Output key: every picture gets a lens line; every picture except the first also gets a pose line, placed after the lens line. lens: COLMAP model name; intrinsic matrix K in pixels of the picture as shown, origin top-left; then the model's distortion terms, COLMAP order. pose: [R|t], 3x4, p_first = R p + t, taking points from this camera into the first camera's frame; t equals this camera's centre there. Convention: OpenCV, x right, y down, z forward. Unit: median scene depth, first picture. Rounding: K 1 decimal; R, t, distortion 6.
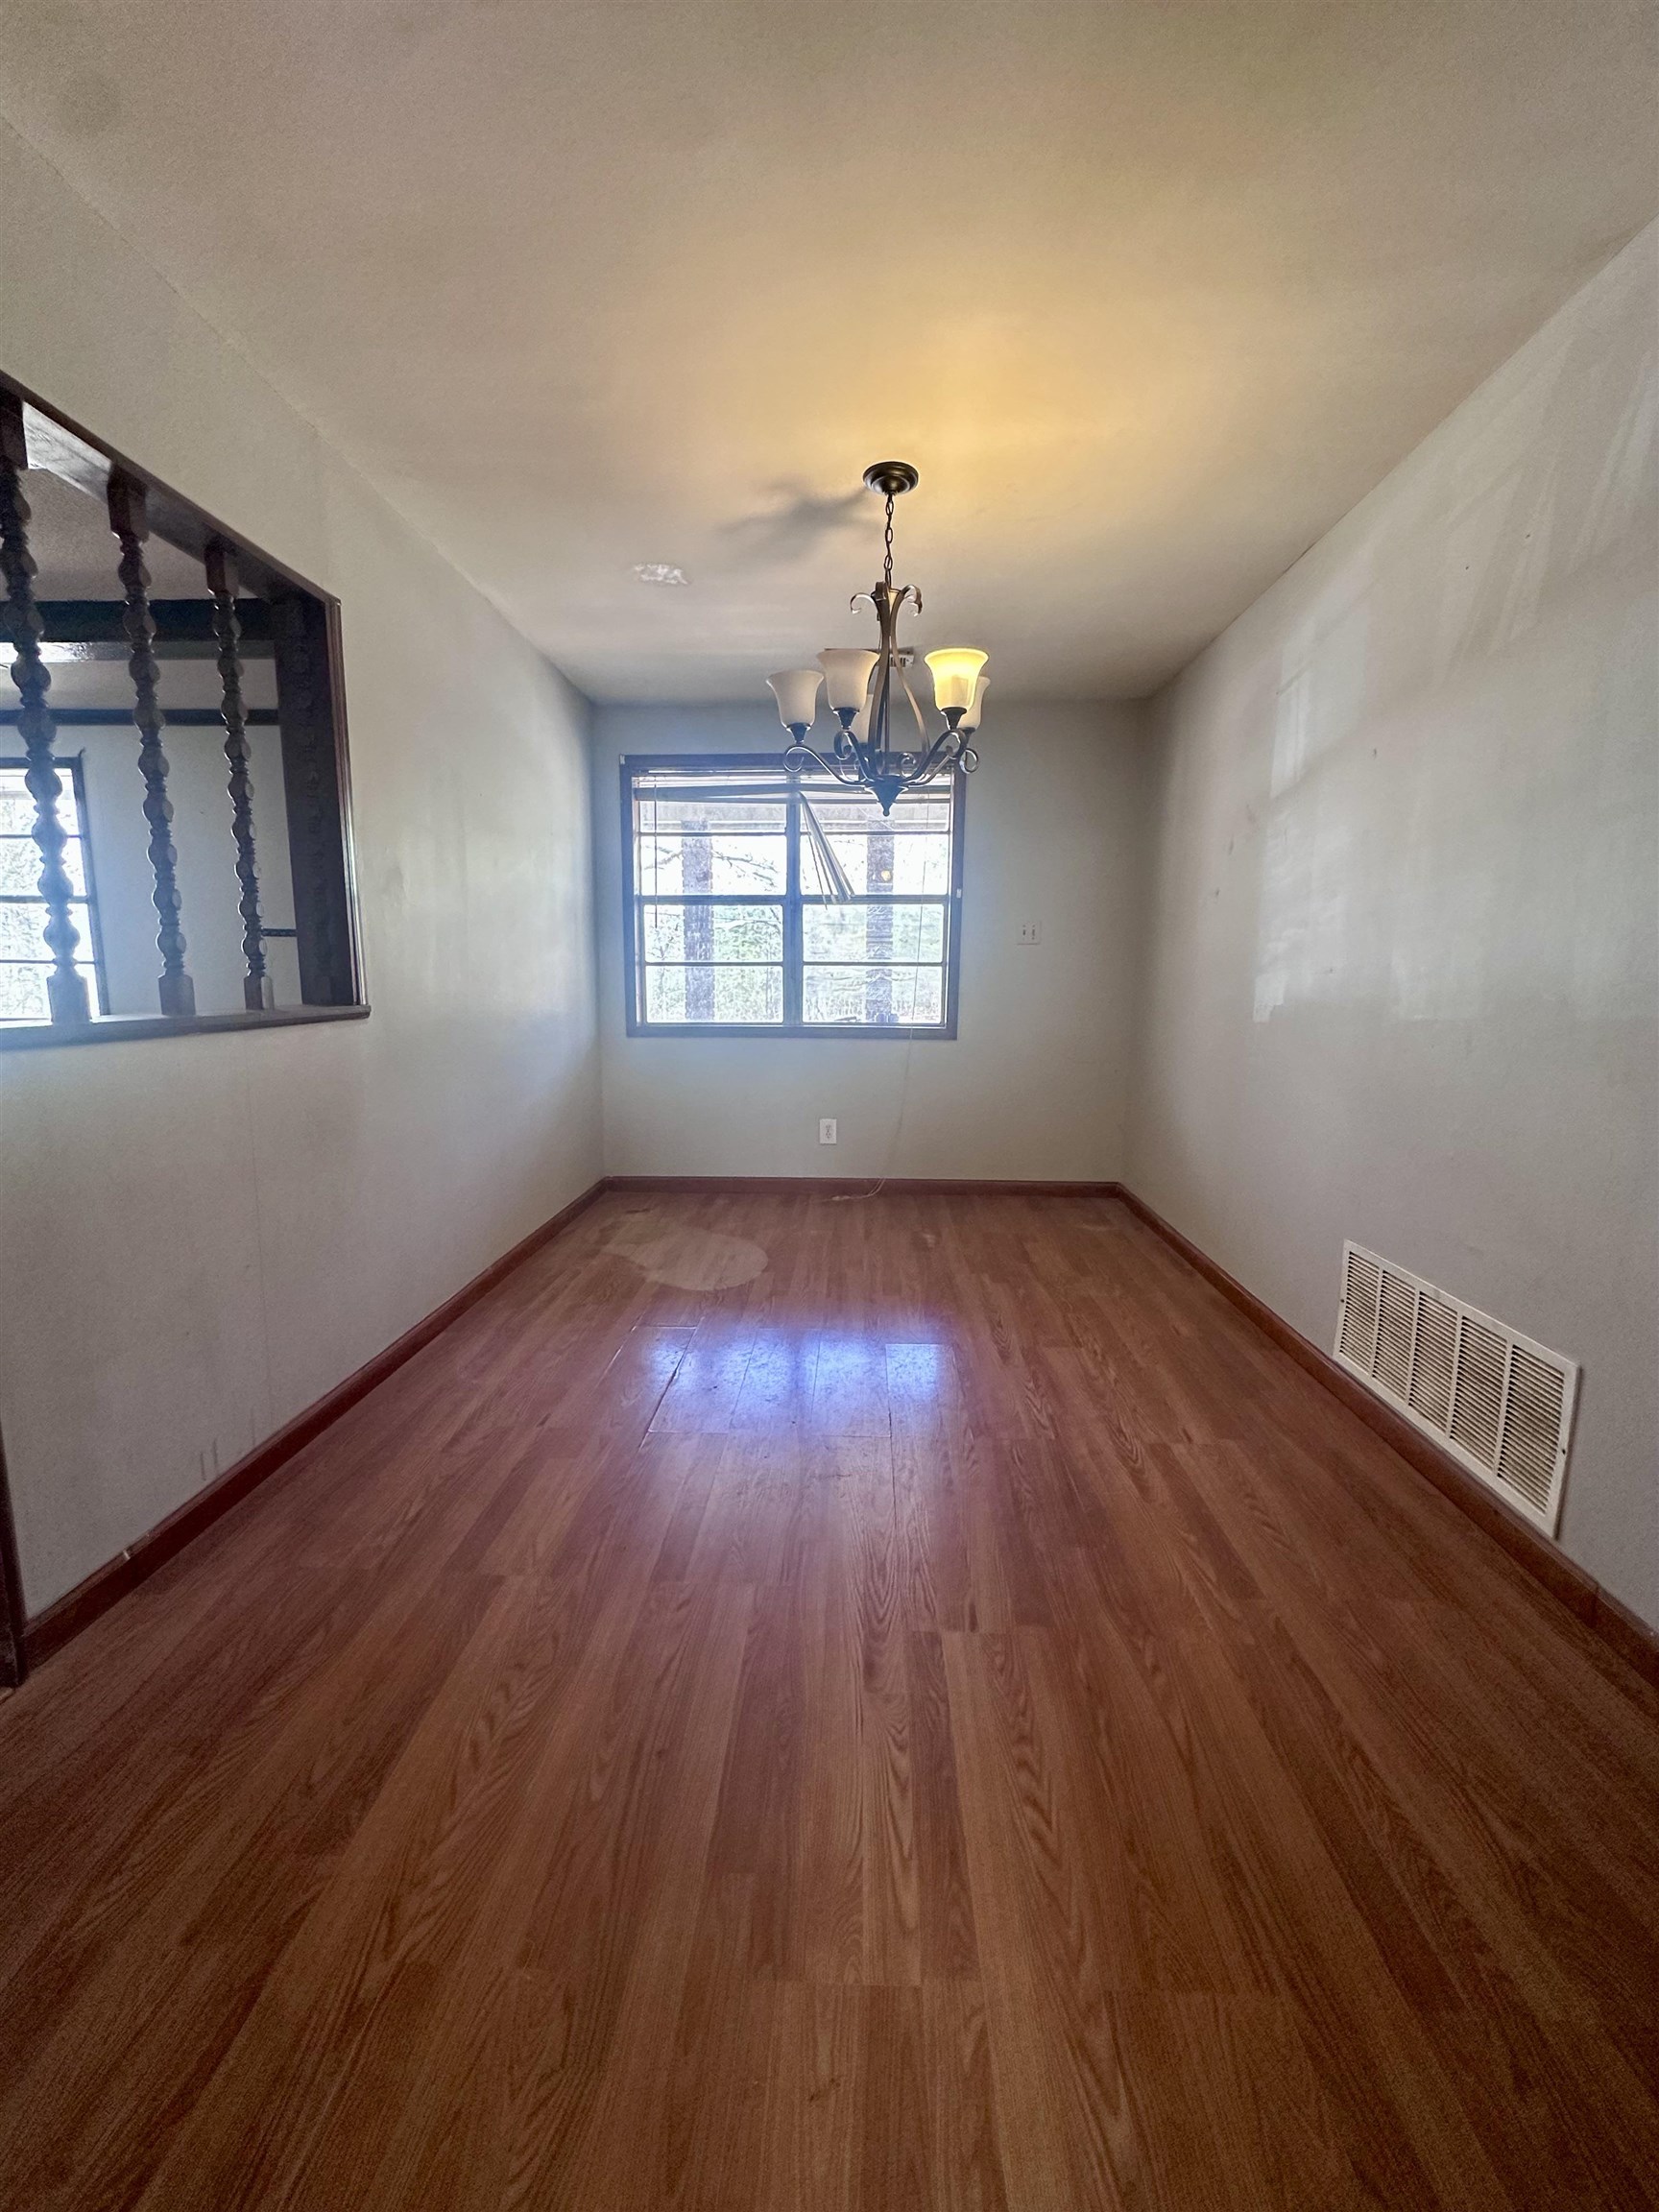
lens RADIAL K [[887.6, 0, 834.8], [0, 887.6, 1111.3], [0, 0, 1]] dist [-0.002317, 0.000146]
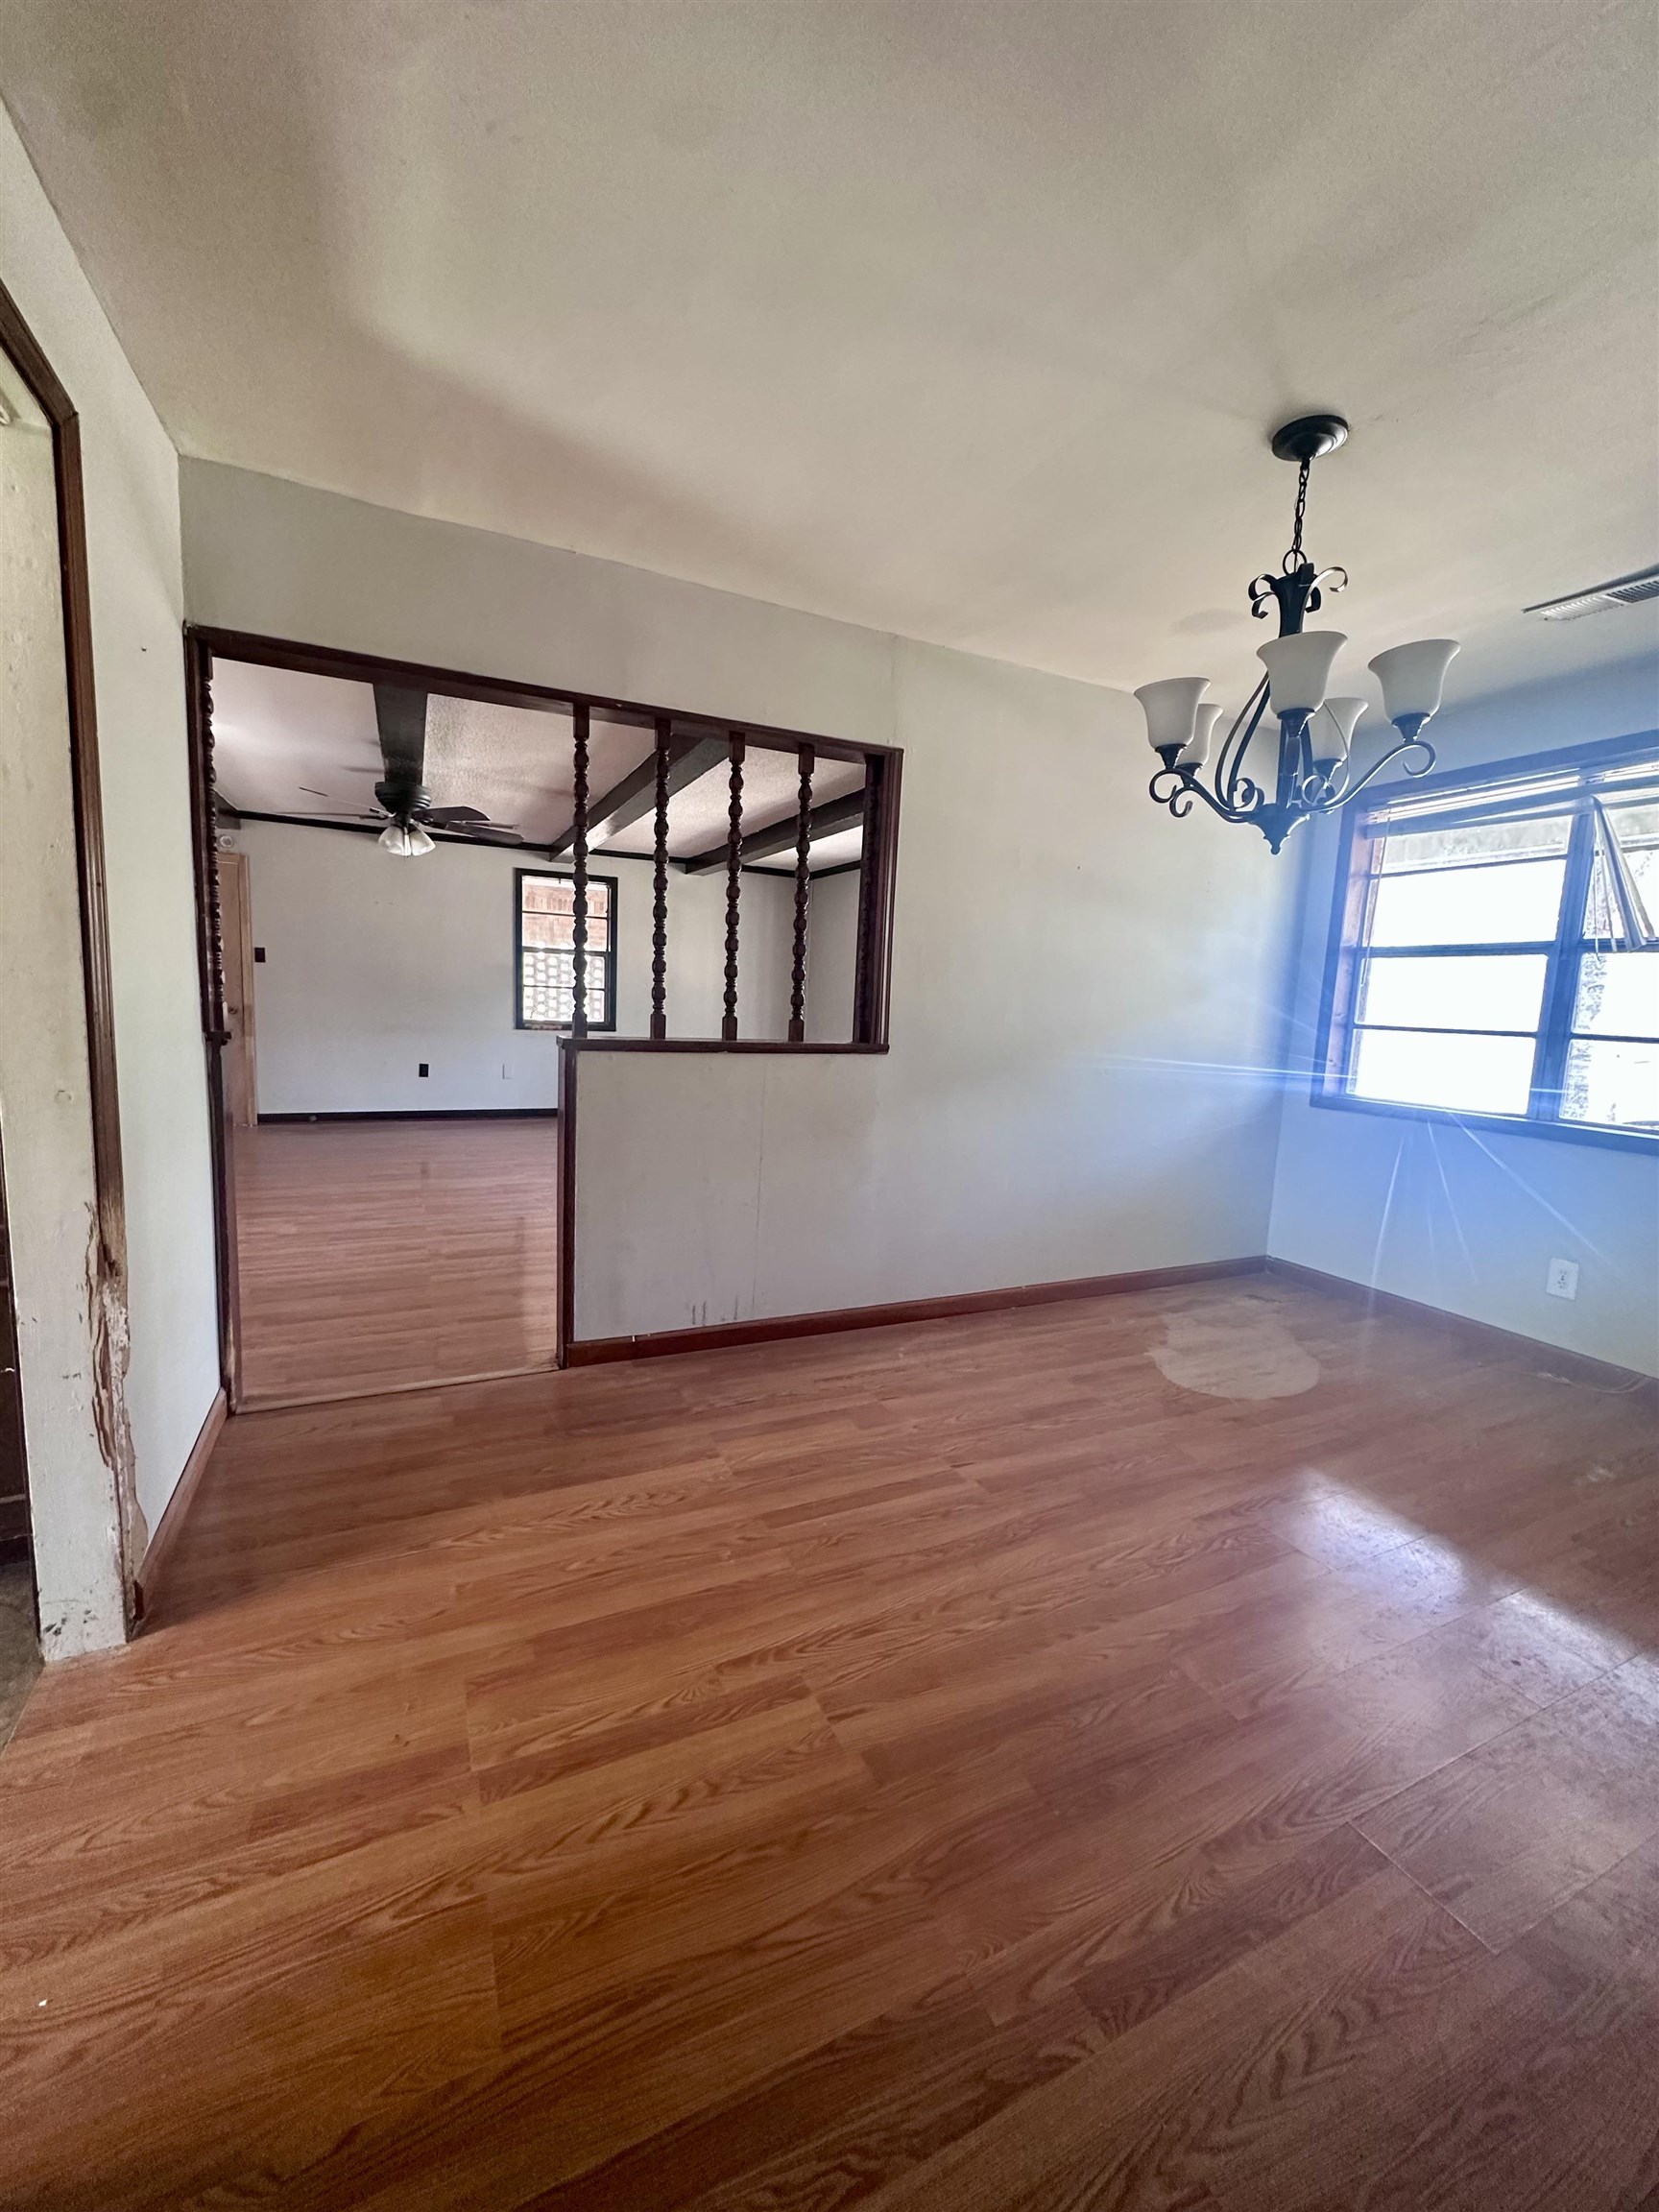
lens RADIAL K [[887.6, 0, 823.3], [0, 887.6, 1112.8], [0, 0, 1]] dist [-0.002317, 0.000146]
pose [[0.455959, 0.133530, -0.879927, 0.893063], [-0.178200, 0.982357, 0.056735, -0.114478], [0.871978, 0.130934, 0.471710, 0.441738]]
